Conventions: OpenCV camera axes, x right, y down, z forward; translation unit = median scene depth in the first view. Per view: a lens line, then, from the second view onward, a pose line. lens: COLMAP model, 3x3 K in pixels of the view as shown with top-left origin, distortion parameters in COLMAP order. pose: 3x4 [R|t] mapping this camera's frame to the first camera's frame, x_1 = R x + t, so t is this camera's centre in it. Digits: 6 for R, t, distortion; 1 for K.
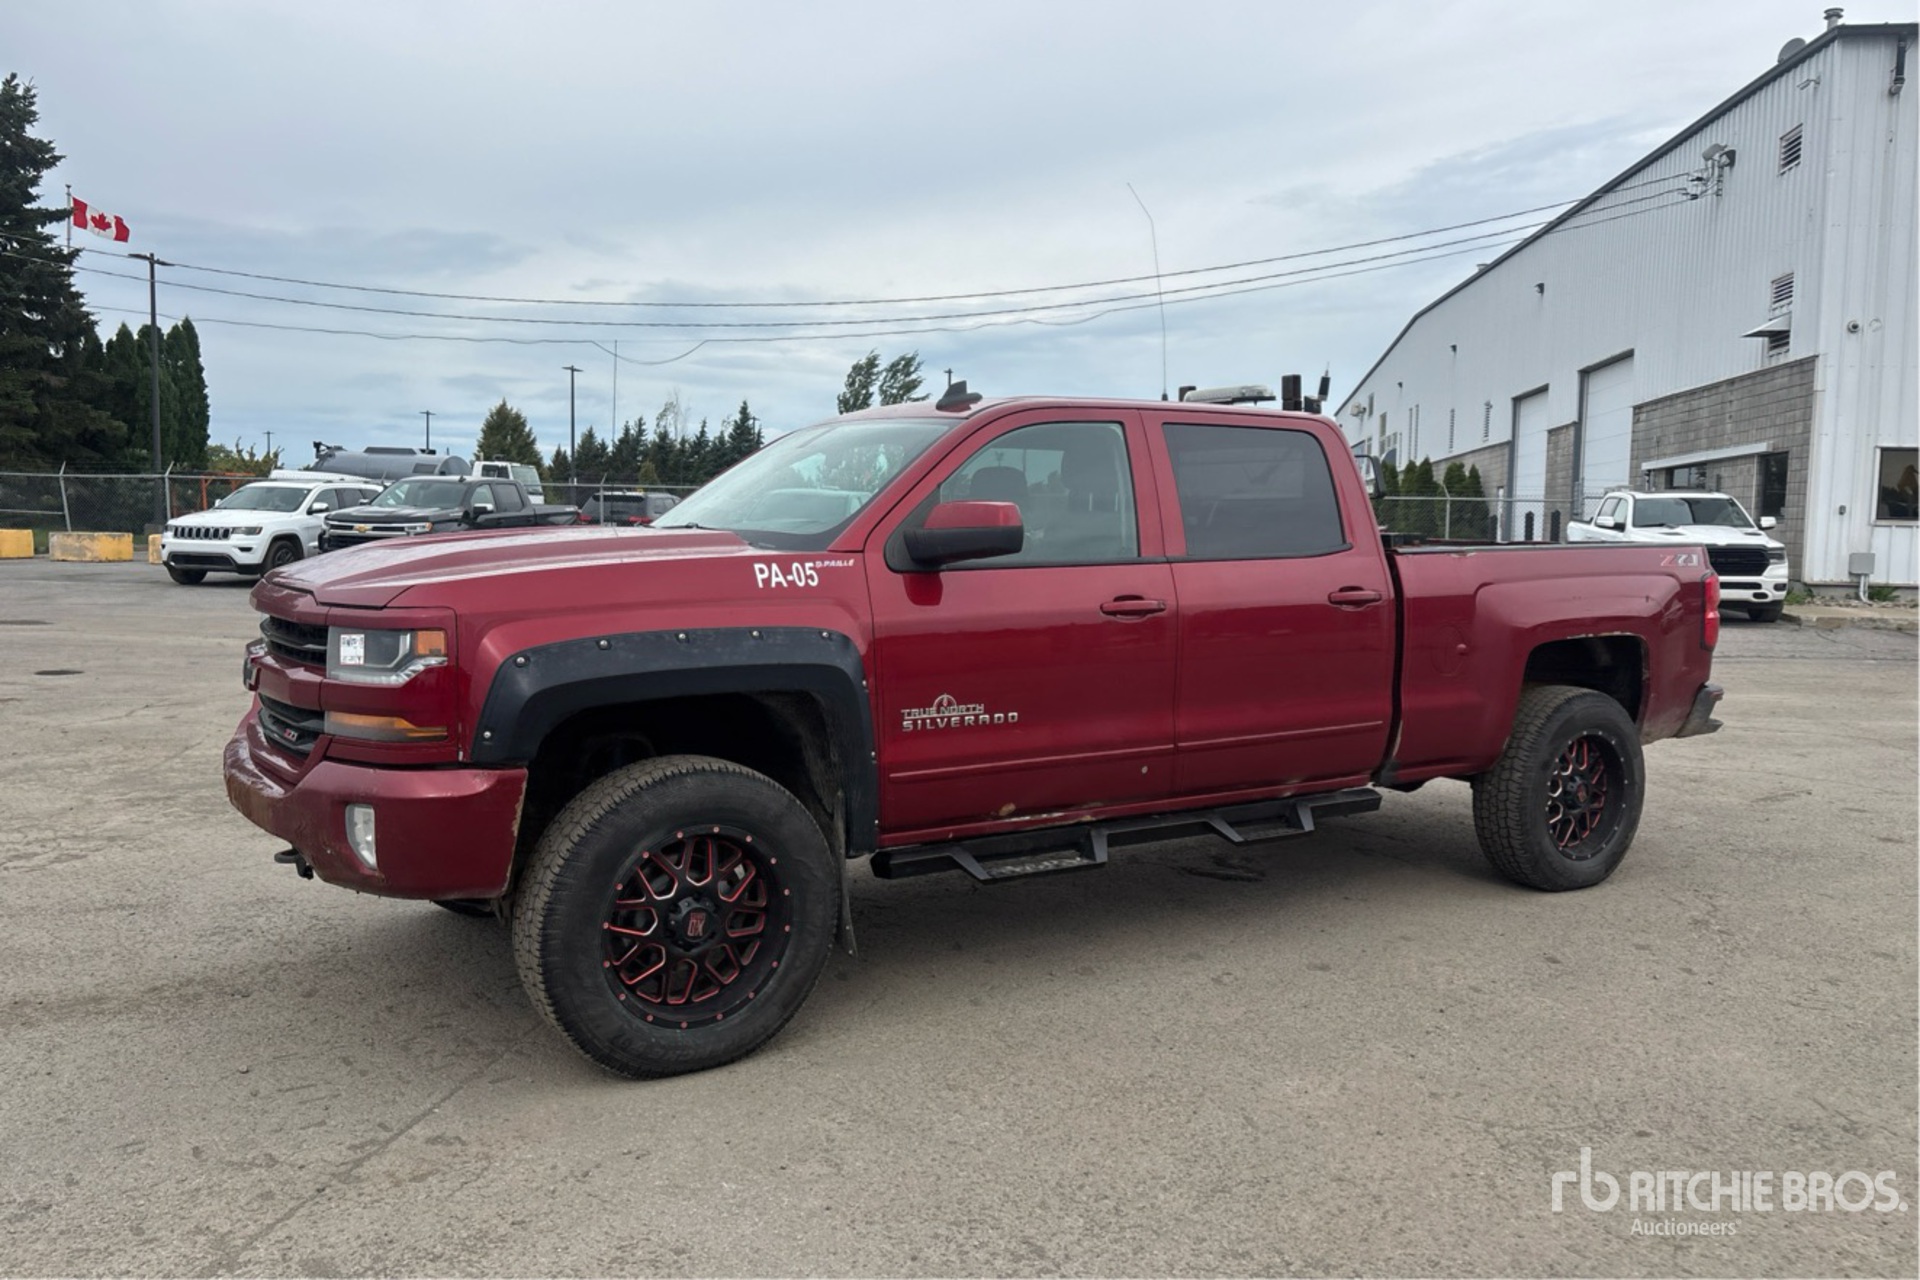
lens RADIAL K [[1465.3, 0, 972.0], [0, 1465.3, 626.0], [0, 0, 1]] dist [0.057468, -0.065052]
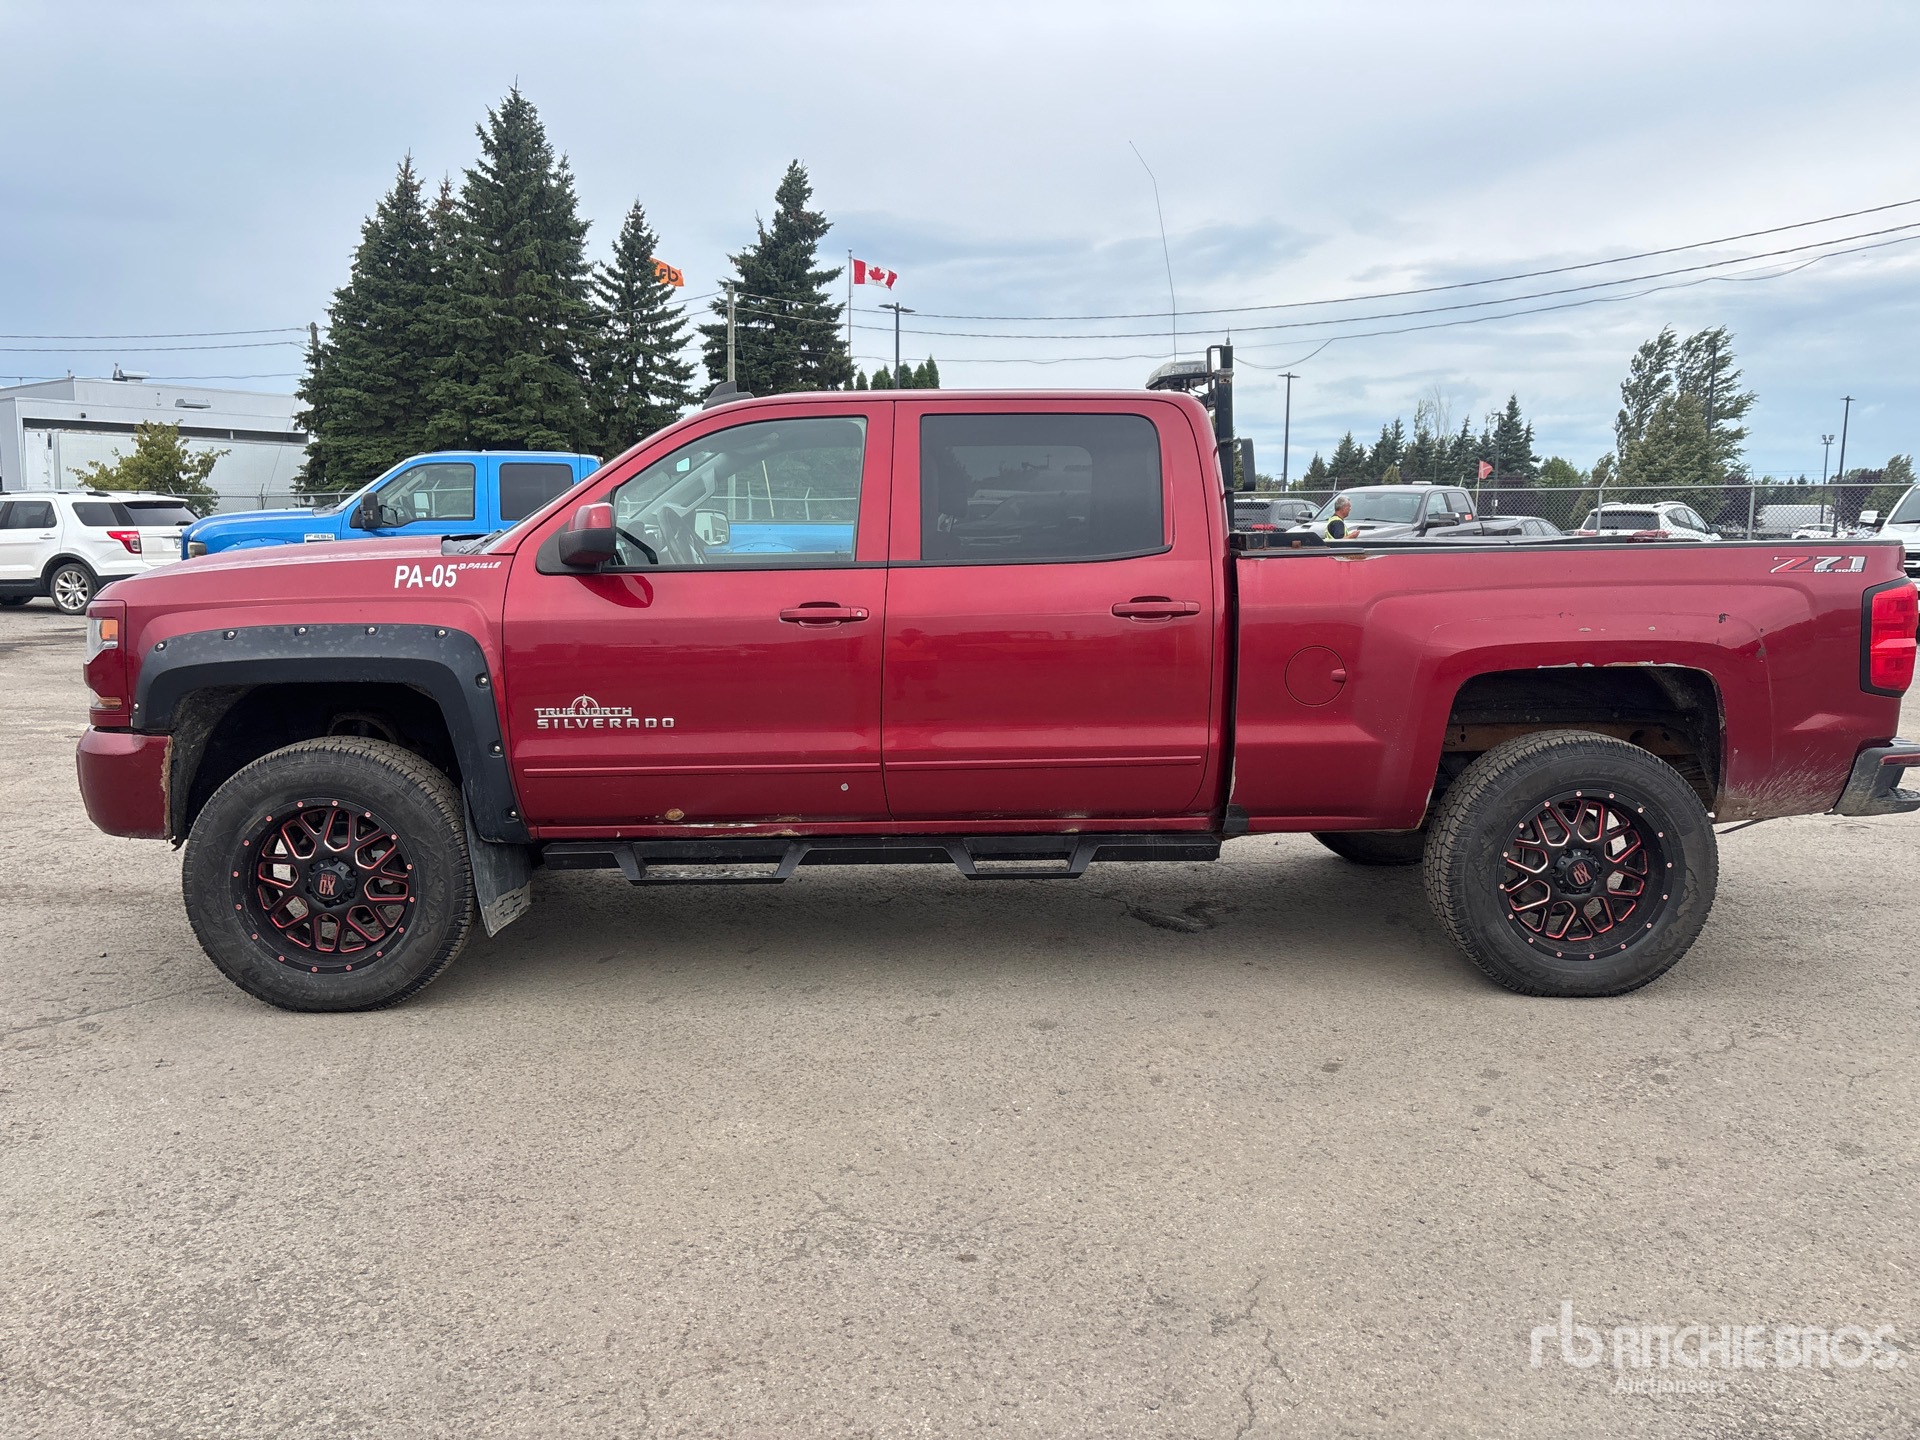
lens RADIAL K [[1460.3, 0, 933.6], [0, 1460.3, 701.0], [0, 0, 1]] dist [0.030741, -0.004791]
pose [[0.852566, 0.049389, -0.520280, 0.473673], [-0.025319, 0.998259, 0.053273, -0.006334], [0.522006, -0.032246, 0.852332, 0.168842]]
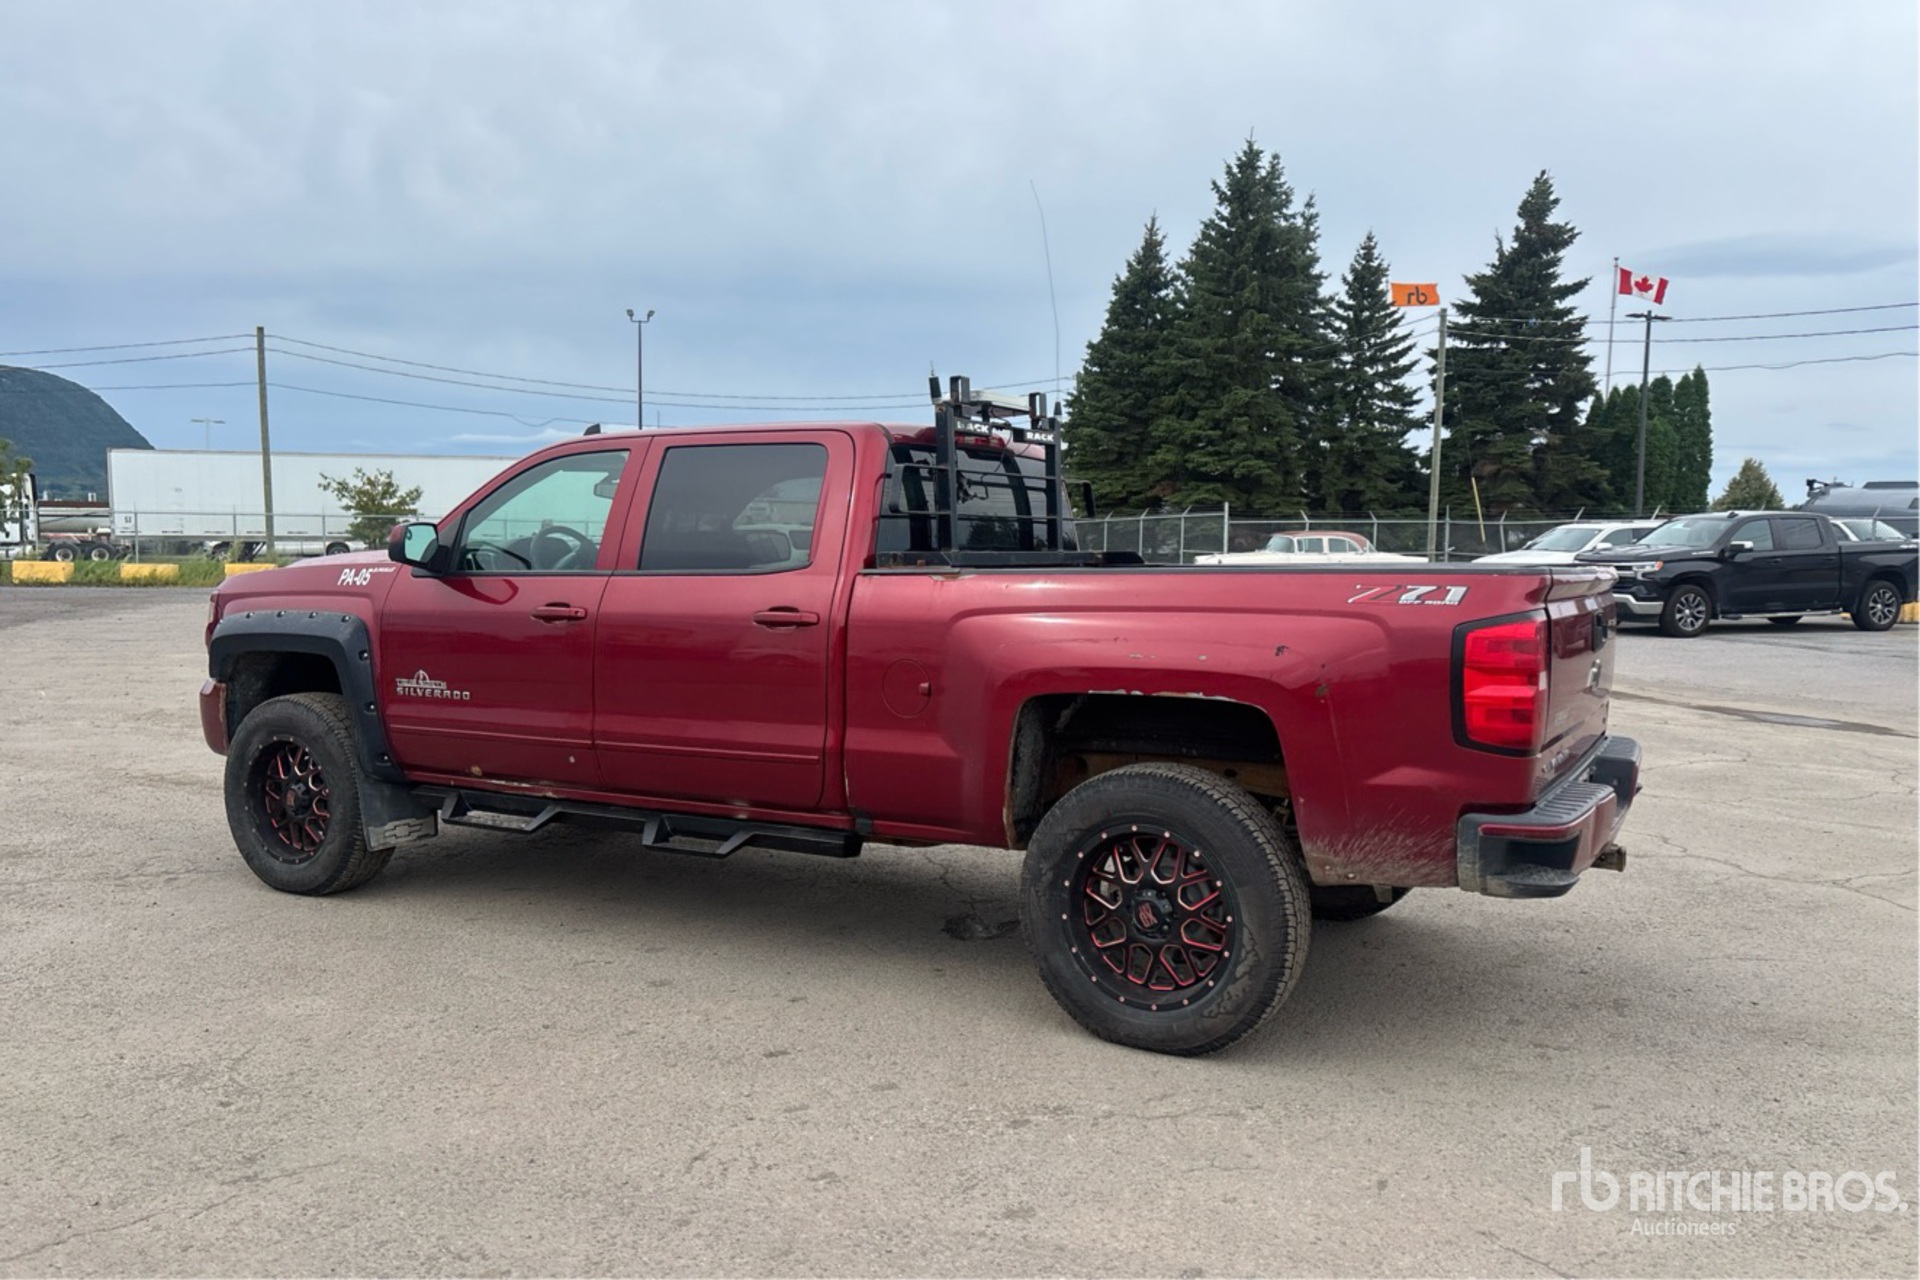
lens RADIAL K [[1465.3, 0, 972.0], [0, 1465.3, 626.0], [0, 0, 1]] dist [0.057468, -0.065052]
pose [[0.460608, 0.037862, -0.886796, 0.912789], [-0.065248, 0.997831, 0.008712, -0.024442], [0.885202, 0.053849, 0.462079, 0.539575]]
